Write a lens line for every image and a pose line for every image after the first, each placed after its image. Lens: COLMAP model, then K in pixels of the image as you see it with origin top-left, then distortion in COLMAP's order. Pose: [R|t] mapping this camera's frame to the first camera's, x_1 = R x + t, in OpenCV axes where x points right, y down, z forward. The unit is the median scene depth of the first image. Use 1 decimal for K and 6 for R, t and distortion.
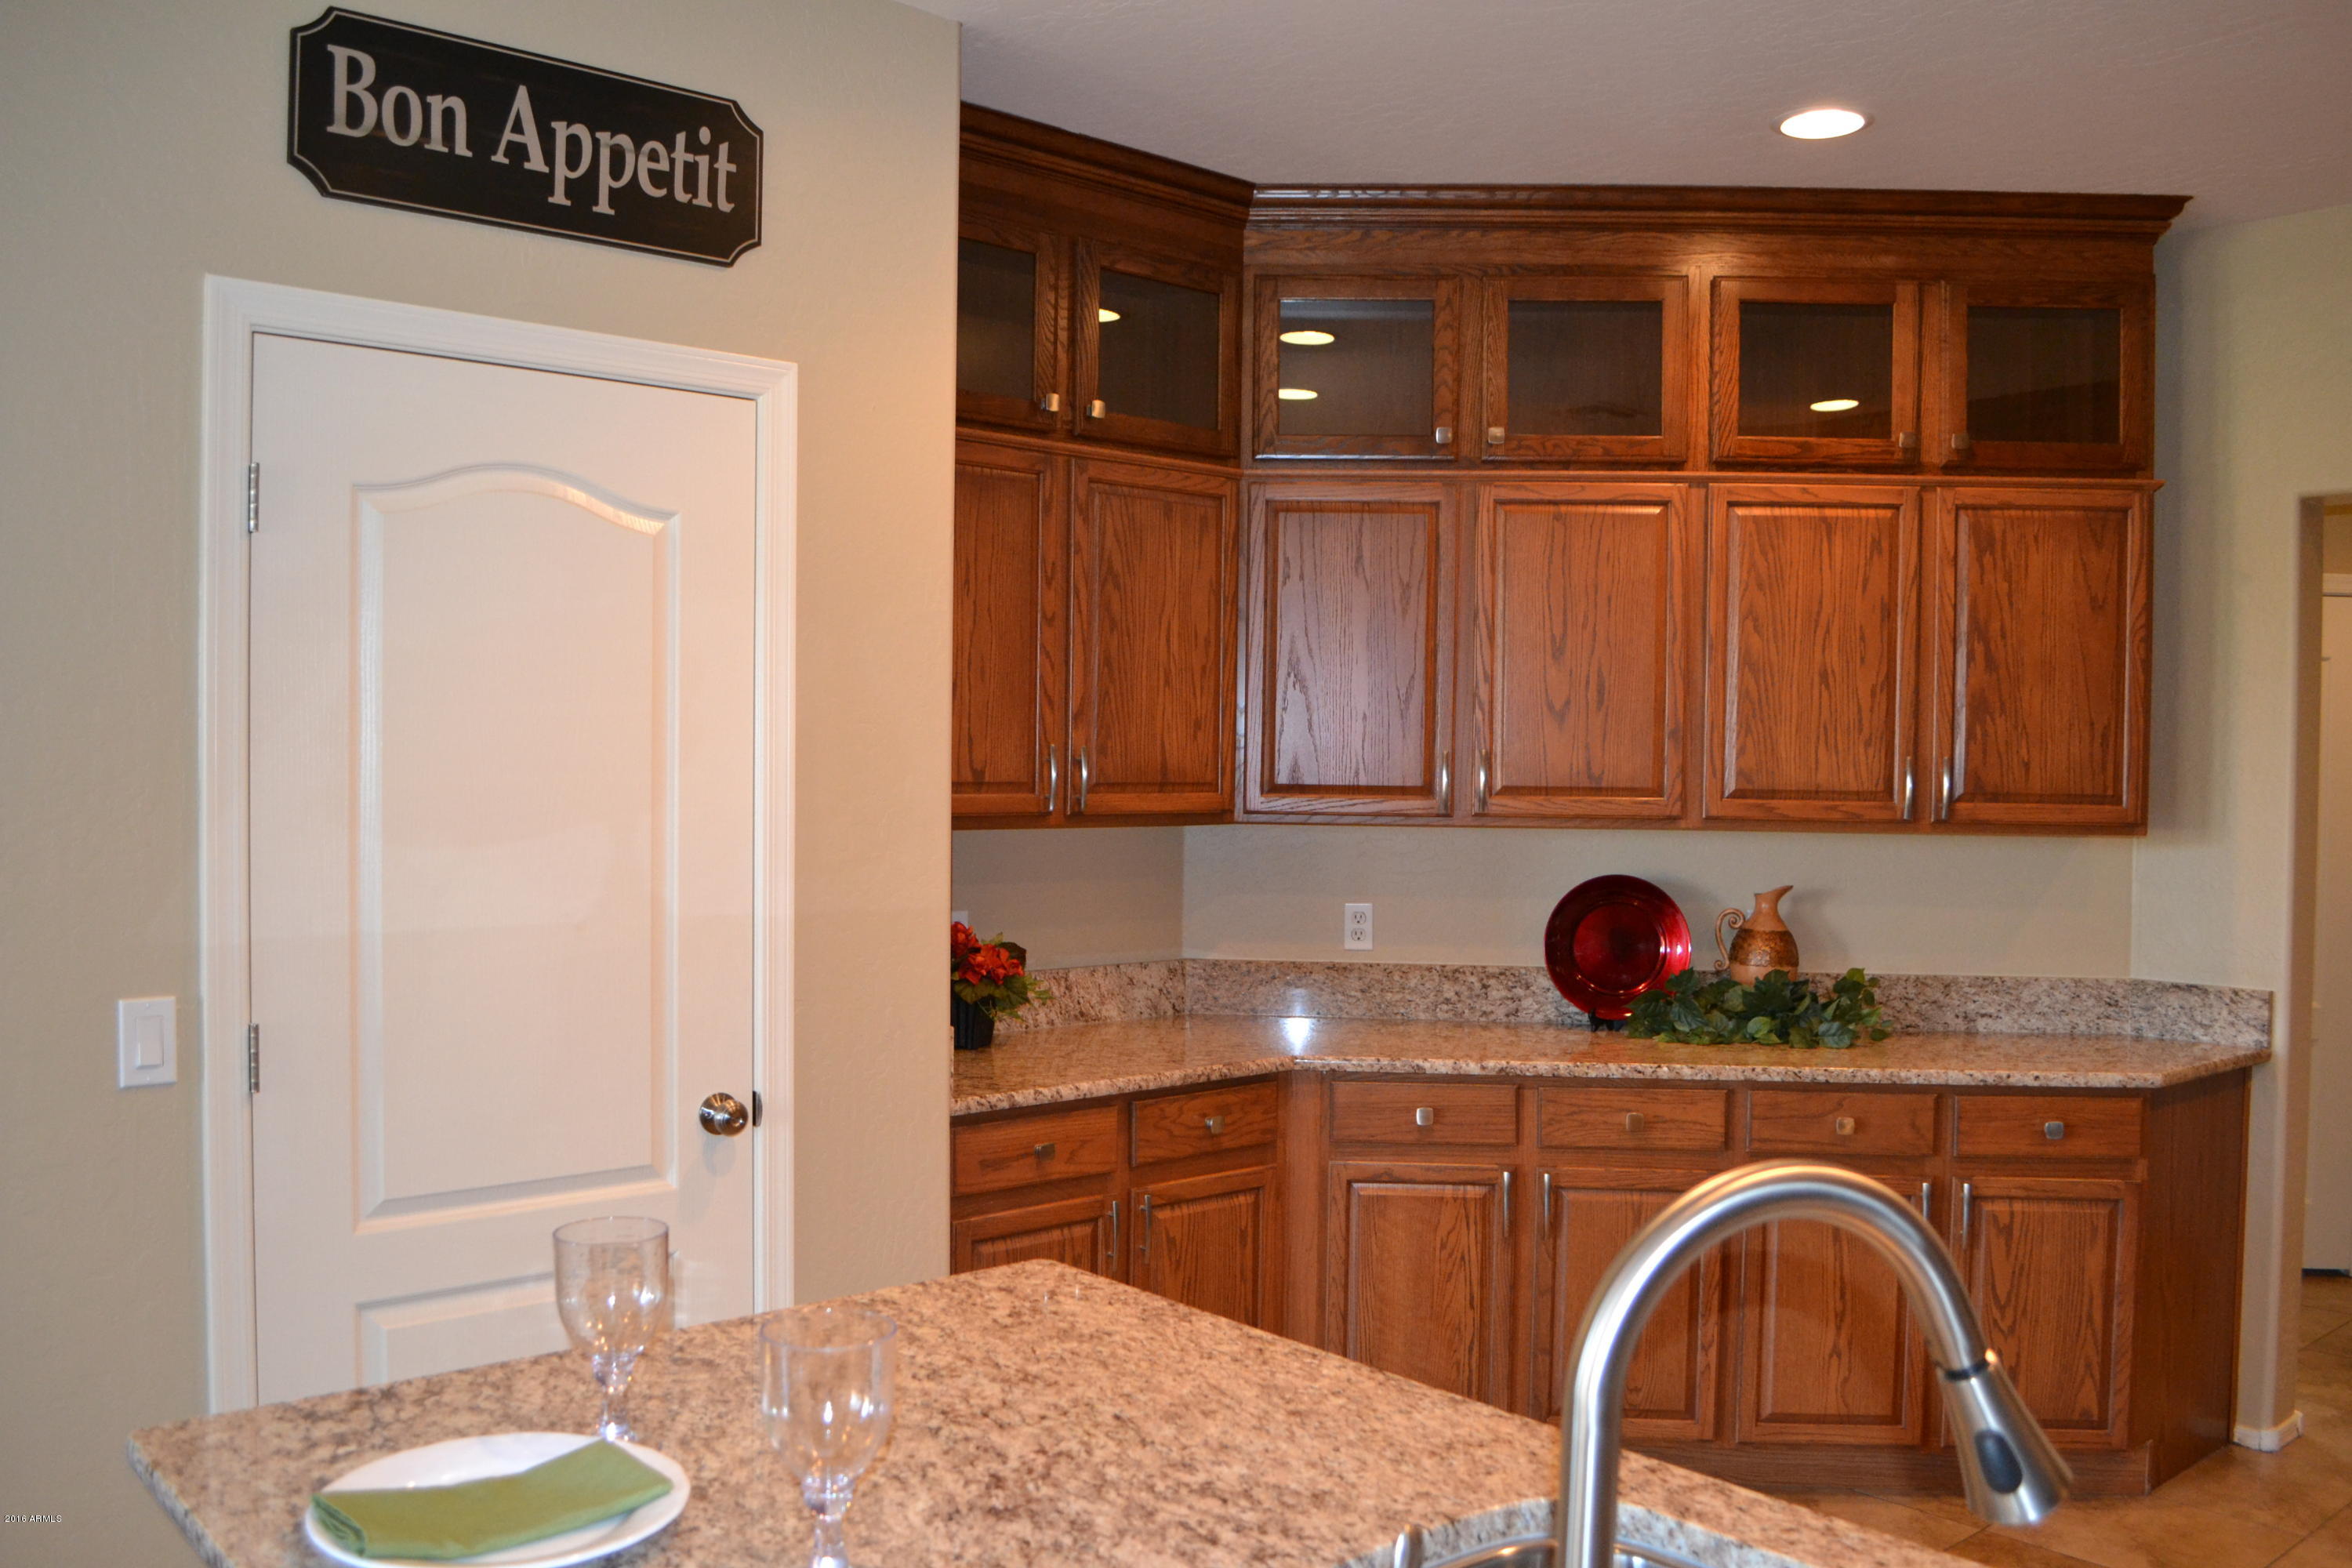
lens RADIAL K [[1939.0, 0, 1176.0], [0, 1939.0, 784.0], [0, 0, 1]] dist [-0.072787, 0.000186]
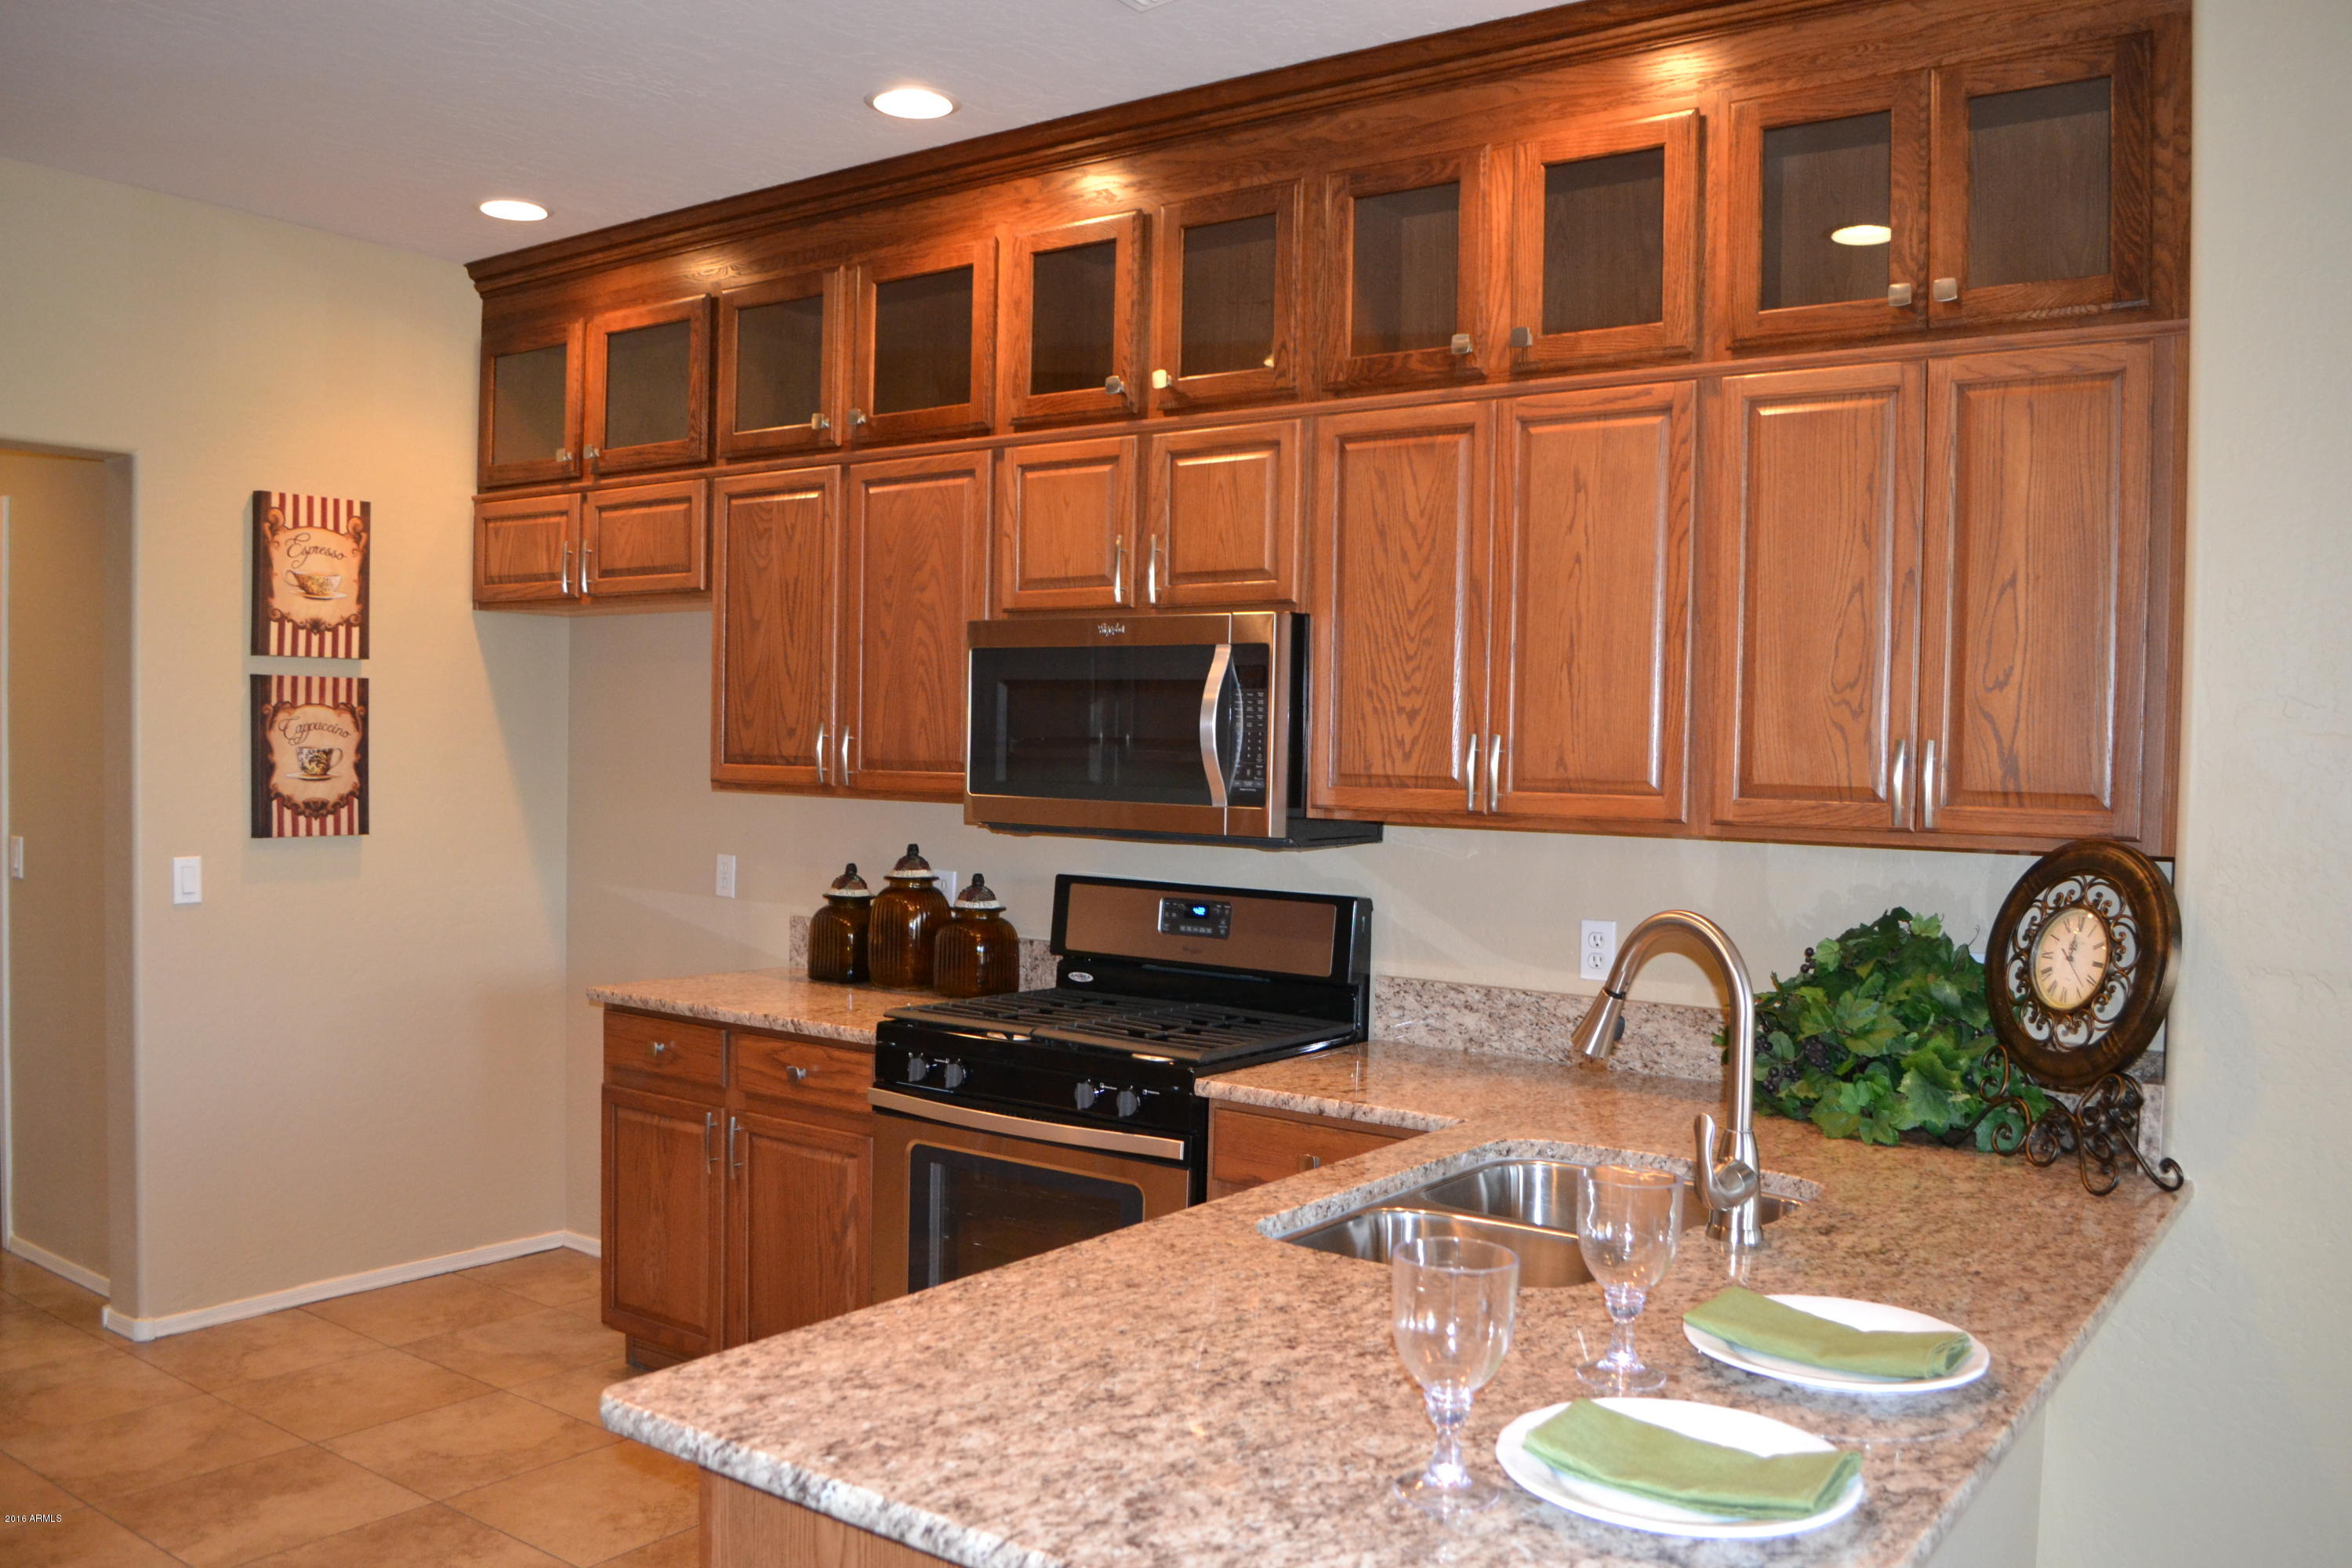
lens RADIAL K [[1861.1, 0, 1165.9], [0, 1861.1, 802.2], [0, 0, 1]] dist [-0.078015, -0.005037]
pose [[-0.210043, -0.051366, 0.976342, -0.427333], [-0.013215, 0.998677, 0.049698, -0.010248], [-0.977603, -0.002464, -0.210444, 0.504860]]
